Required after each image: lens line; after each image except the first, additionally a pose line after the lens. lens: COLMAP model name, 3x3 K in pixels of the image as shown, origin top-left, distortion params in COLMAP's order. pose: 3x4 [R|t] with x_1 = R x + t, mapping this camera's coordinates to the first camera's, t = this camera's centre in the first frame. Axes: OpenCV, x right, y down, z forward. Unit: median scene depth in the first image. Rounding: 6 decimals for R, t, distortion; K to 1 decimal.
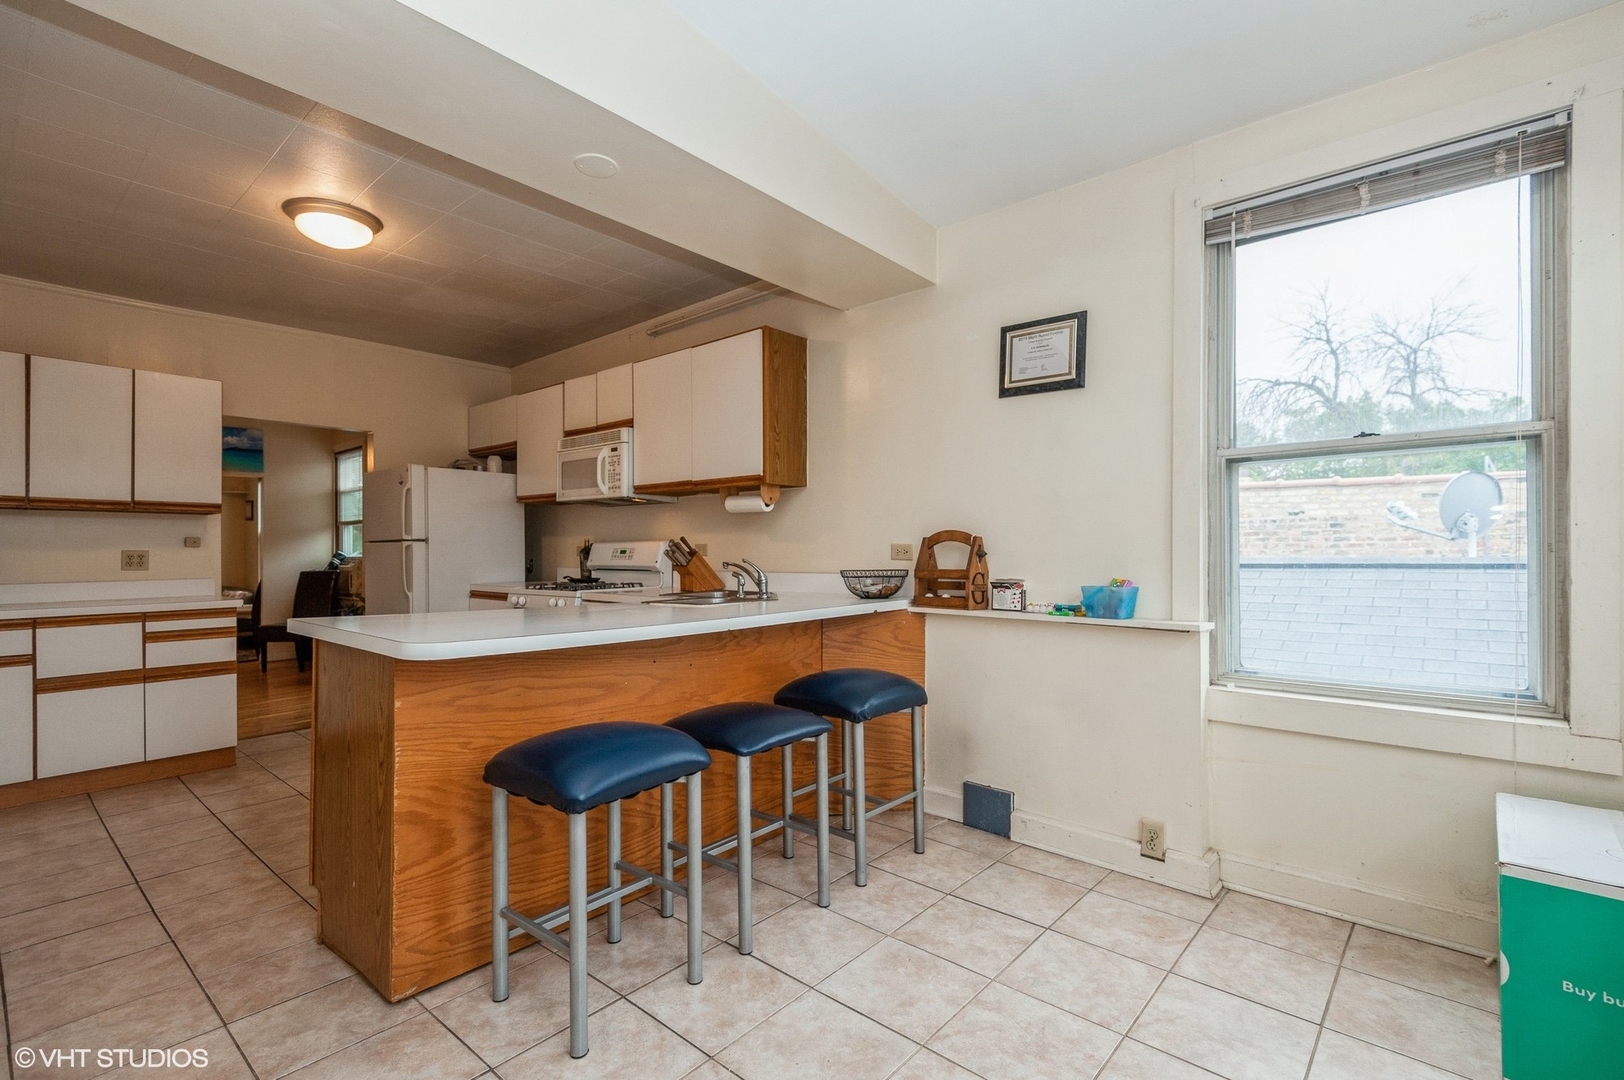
lens RADIAL K [[733.6, 0, 812.0], [0, 733.6, 540.0], [0, 0, 1]] dist [0.024621, -0.010594]
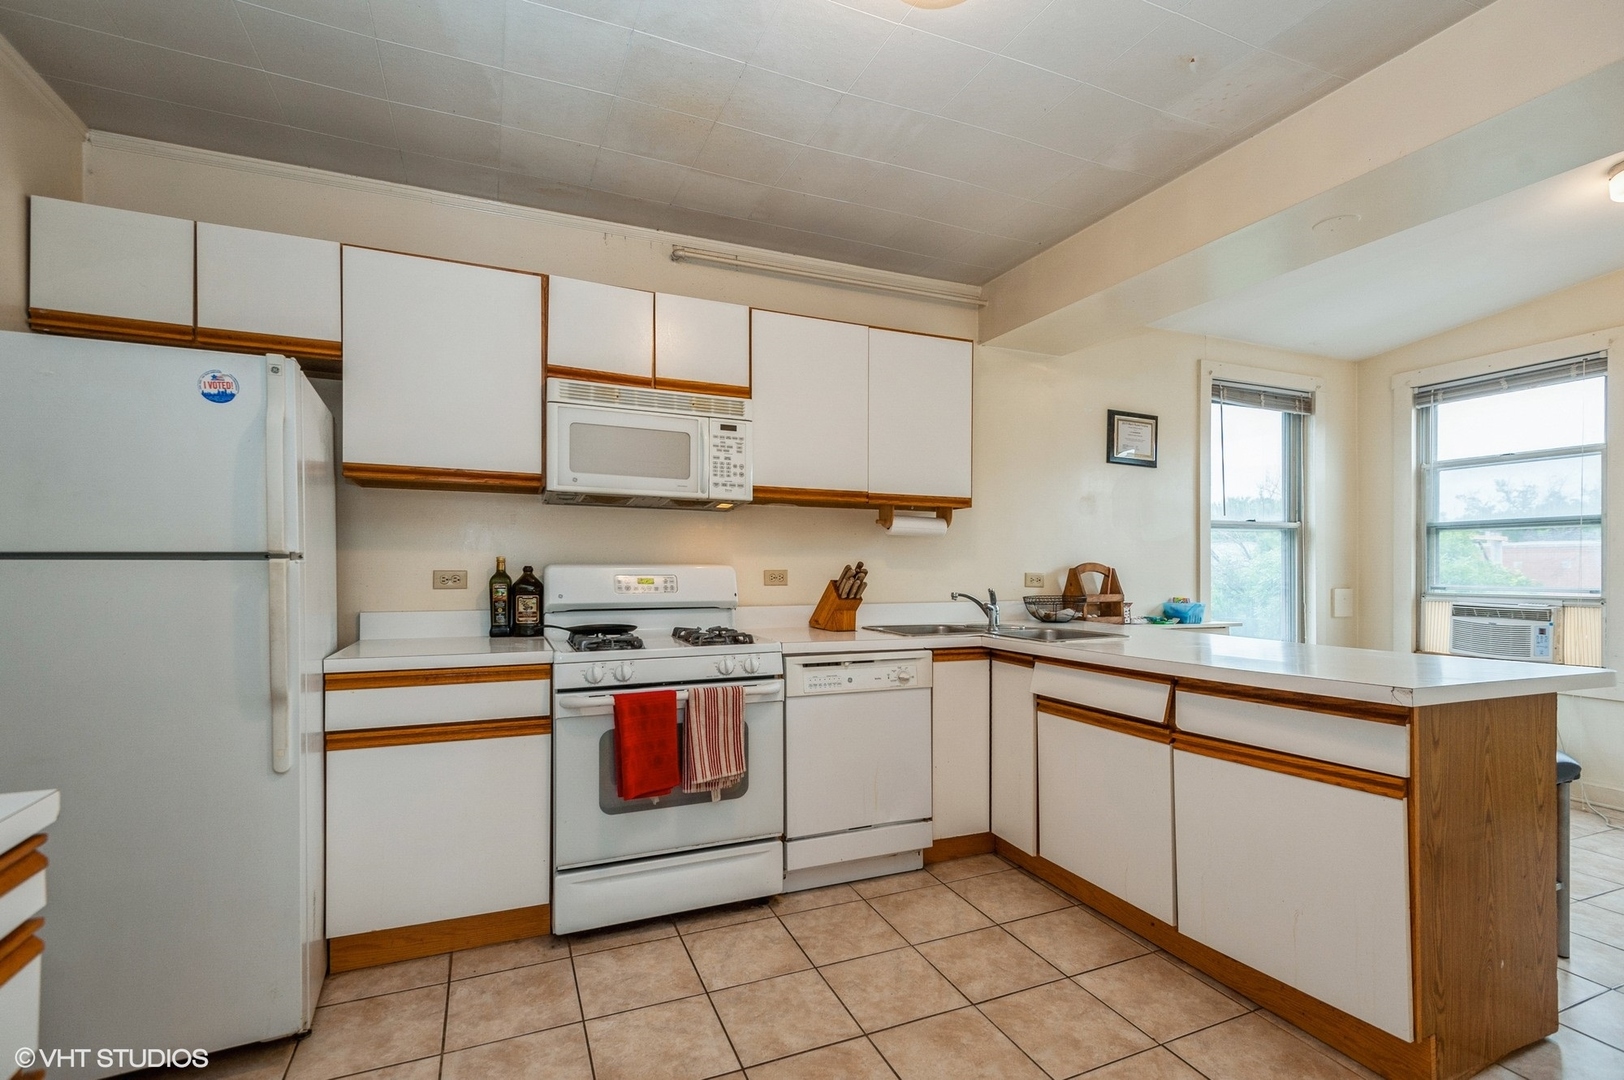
lens RADIAL K [[737.6, 0, 817.5], [0, 737.6, 561.8], [0, 0, 1]] dist [0.037505, -0.031614]
pose [[0.436396, 0.013379, 0.899655, -0.839687], [-0.016458, 0.999841, -0.006886, 0.001741], [-0.899604, -0.011802, 0.436546, 0.637669]]
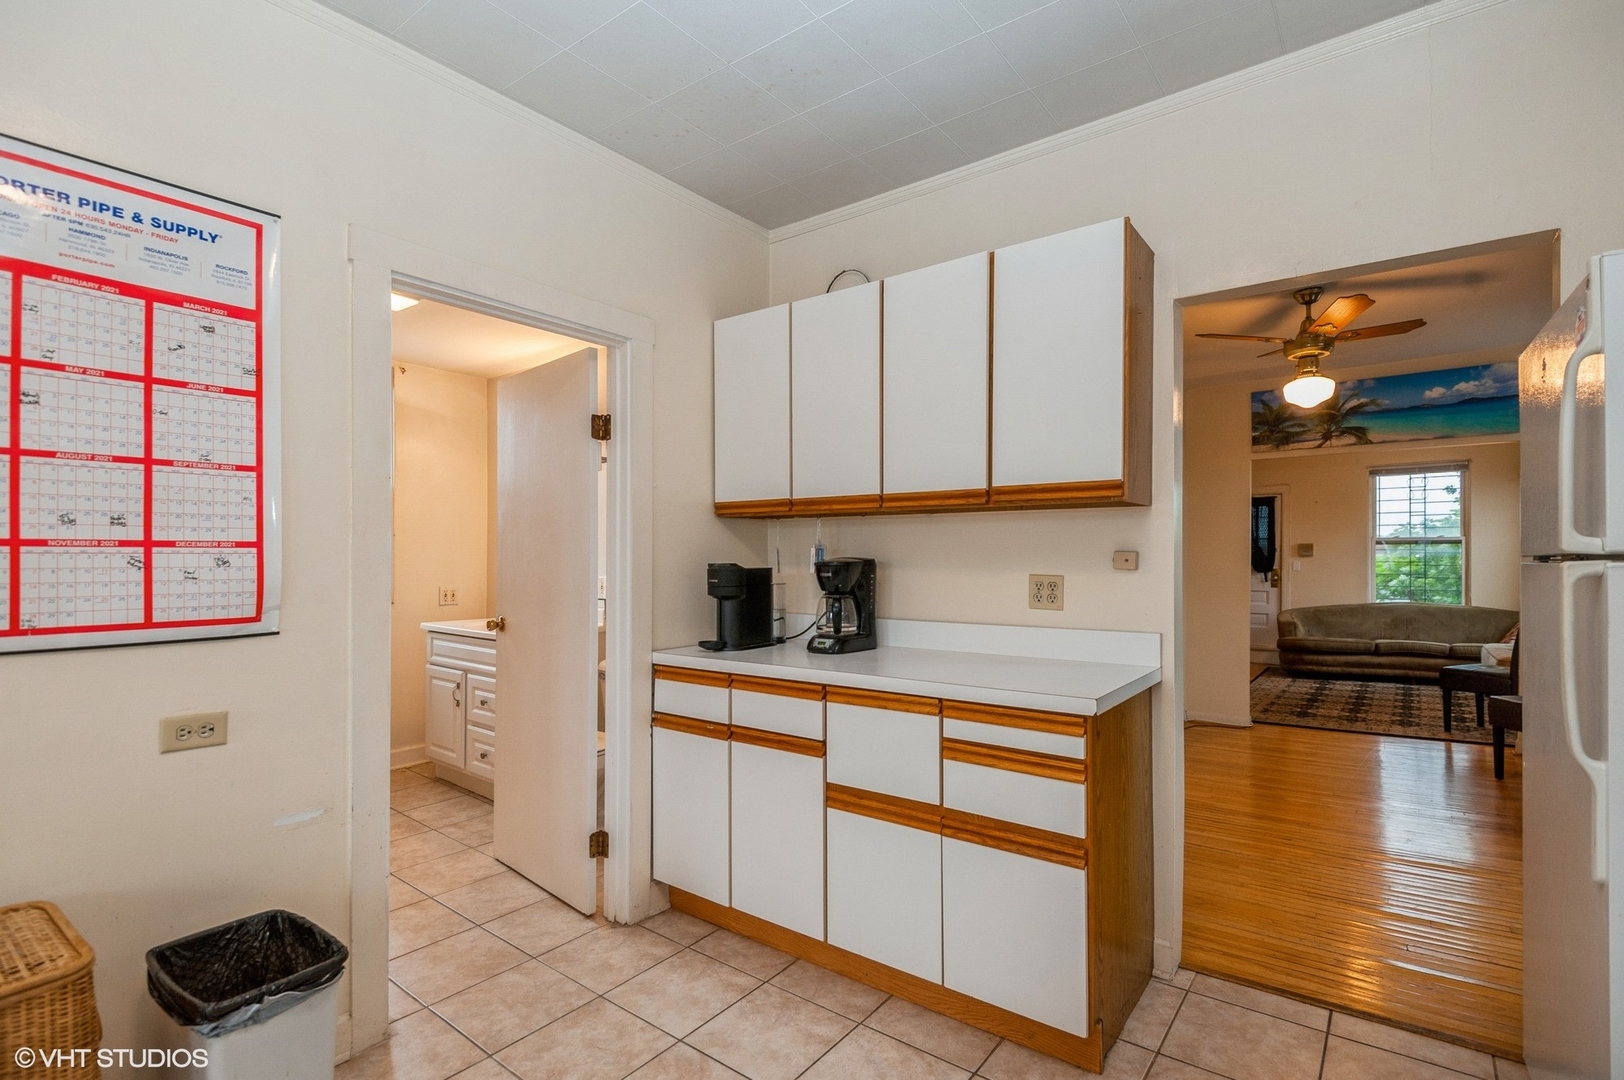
lens RADIAL K [[763.9, 0, 812.0], [0, 763.9, 540.0], [0, 0, 1]] dist [-0.001045, -0.000125]
pose [[0.053083, -0.018422, -0.998420, -0.324215], [0.013920, 0.999746, -0.017706, -0.004814], [0.998493, -0.012958, 0.053326, 0.781212]]
